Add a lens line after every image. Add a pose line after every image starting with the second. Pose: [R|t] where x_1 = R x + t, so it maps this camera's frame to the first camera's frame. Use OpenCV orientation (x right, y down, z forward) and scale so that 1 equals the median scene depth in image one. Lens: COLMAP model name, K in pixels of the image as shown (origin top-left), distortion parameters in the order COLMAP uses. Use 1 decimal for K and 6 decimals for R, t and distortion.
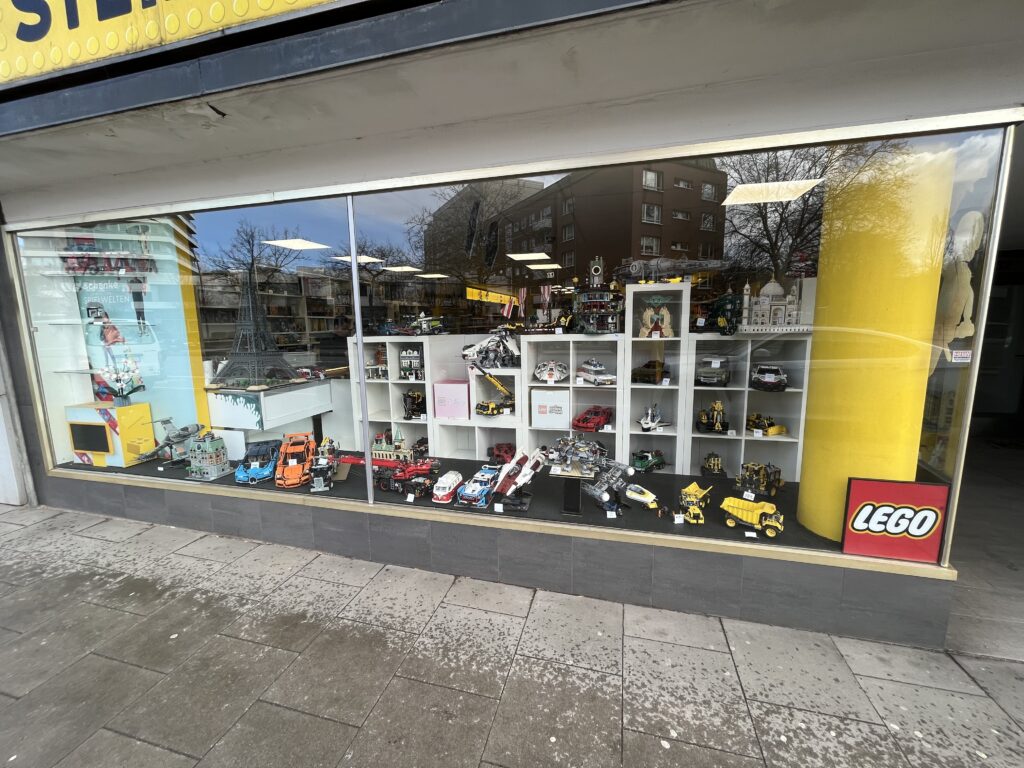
lens RADIAL K [[416.0, 0, 514.0], [0, 416.0, 384.5], [0, 0, 1]] dist [-0.003594, -0.000031]
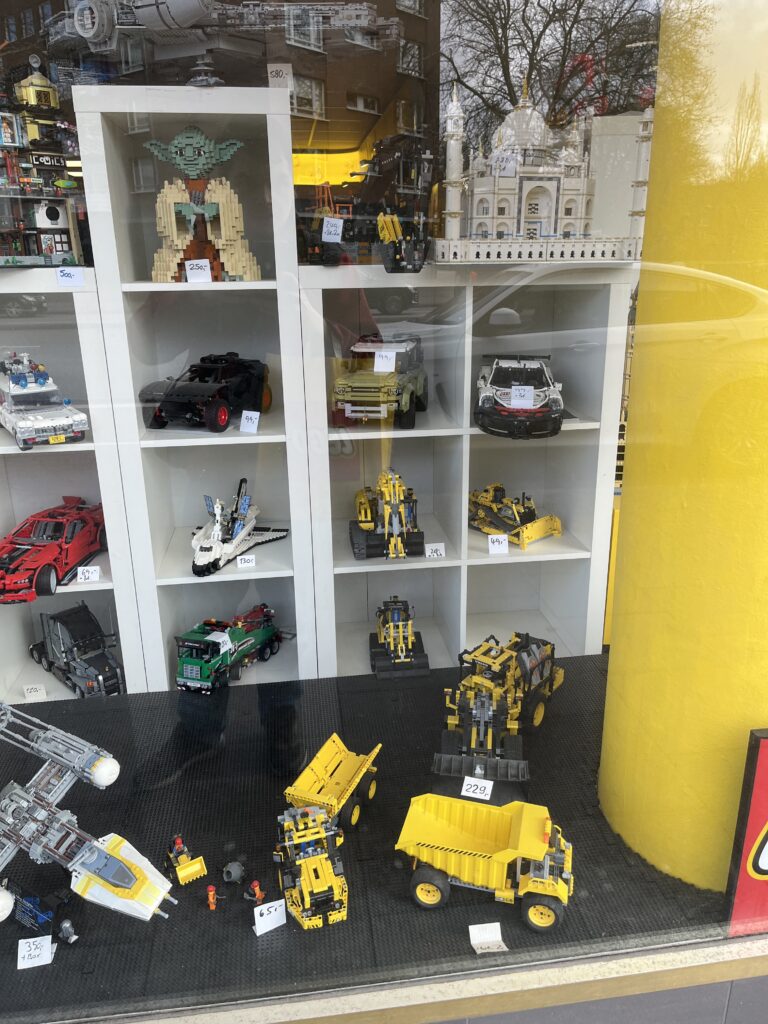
lens RADIAL K [[775.4, 0, 391.7], [0, 775.4, 506.4], [0, 0, 1]] dist [0.077185, -0.107275]
pose [[0.922545, -0.112709, 0.369063, 0.229677], [0.052656, 0.984218, 0.168947, -0.037577], [-0.382281, -0.136427, 0.913920, 0.377499]]
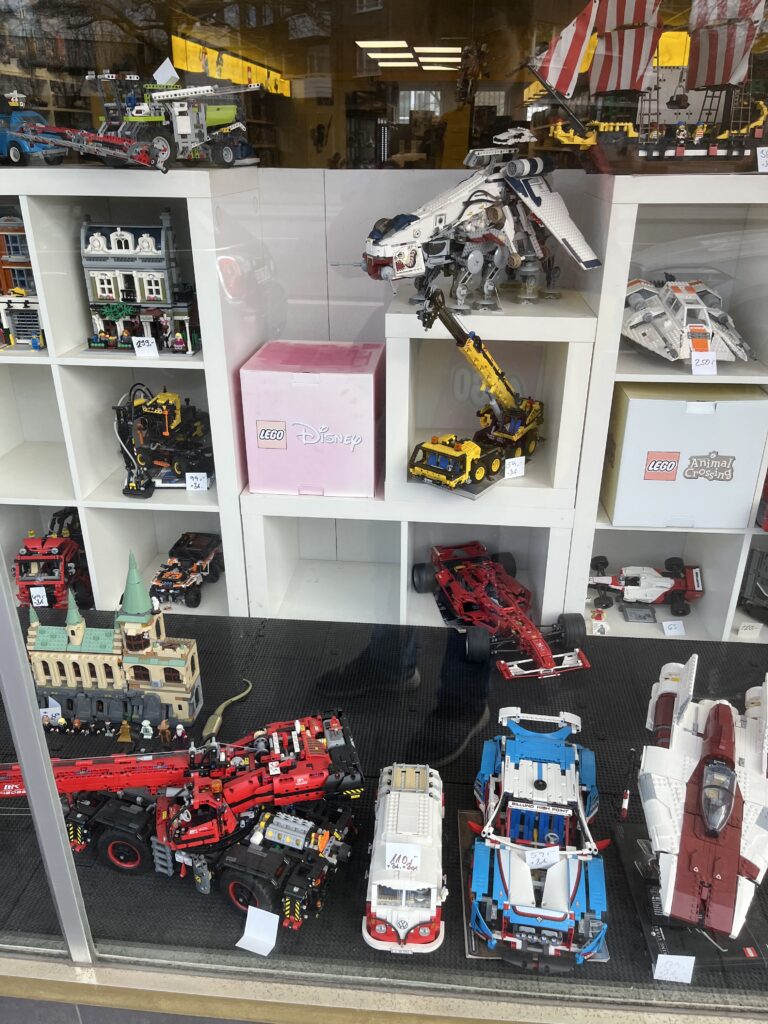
lens RADIAL K [[775.4, 0, 391.7], [0, 775.4, 506.4], [0, 0, 1]] dist [0.077185, -0.107275]
pose [[0.984361, -0.053260, 0.167921, -0.206675], [0.003962, 0.959654, 0.281154, -0.064290], [-0.176120, -0.276092, 0.944857, 0.551811]]
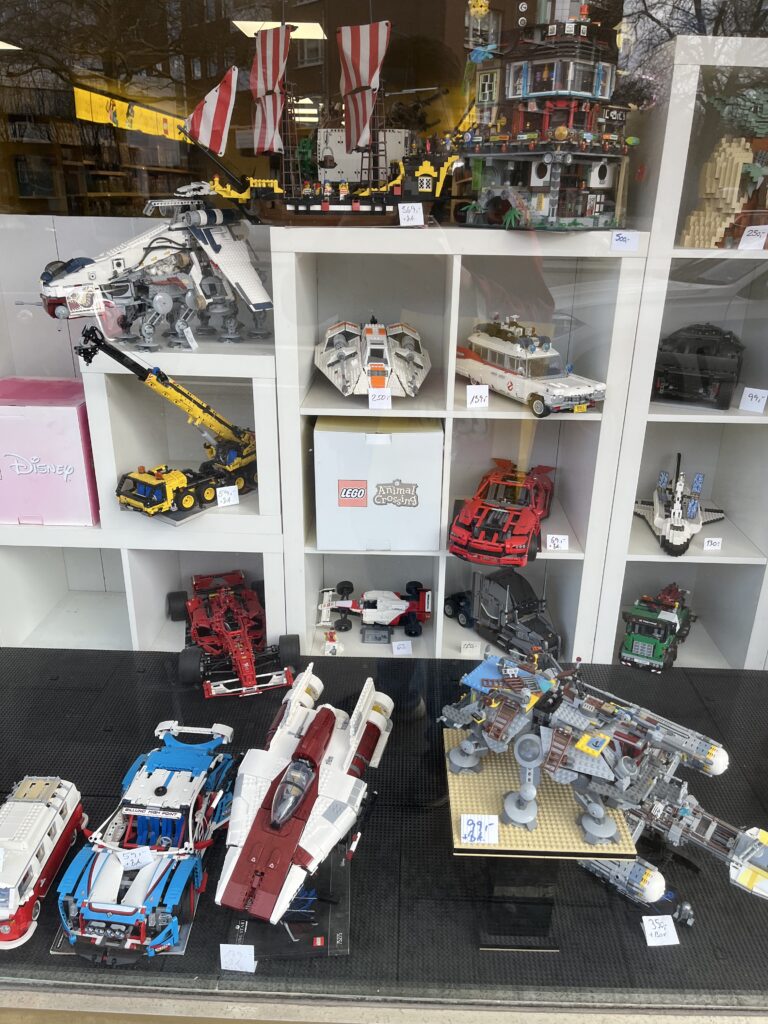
lens RADIAL K [[775.9, 0, 392.7], [0, 775.9, 511.8], [0, 0, 1]] dist [0.070968, -0.099641]
pose [[0.972955, -0.053497, 0.224714, -0.030914], [-0.000800, 0.972026, 0.234871, -0.060728], [-0.230992, -0.228699, 0.945695, 0.480218]]
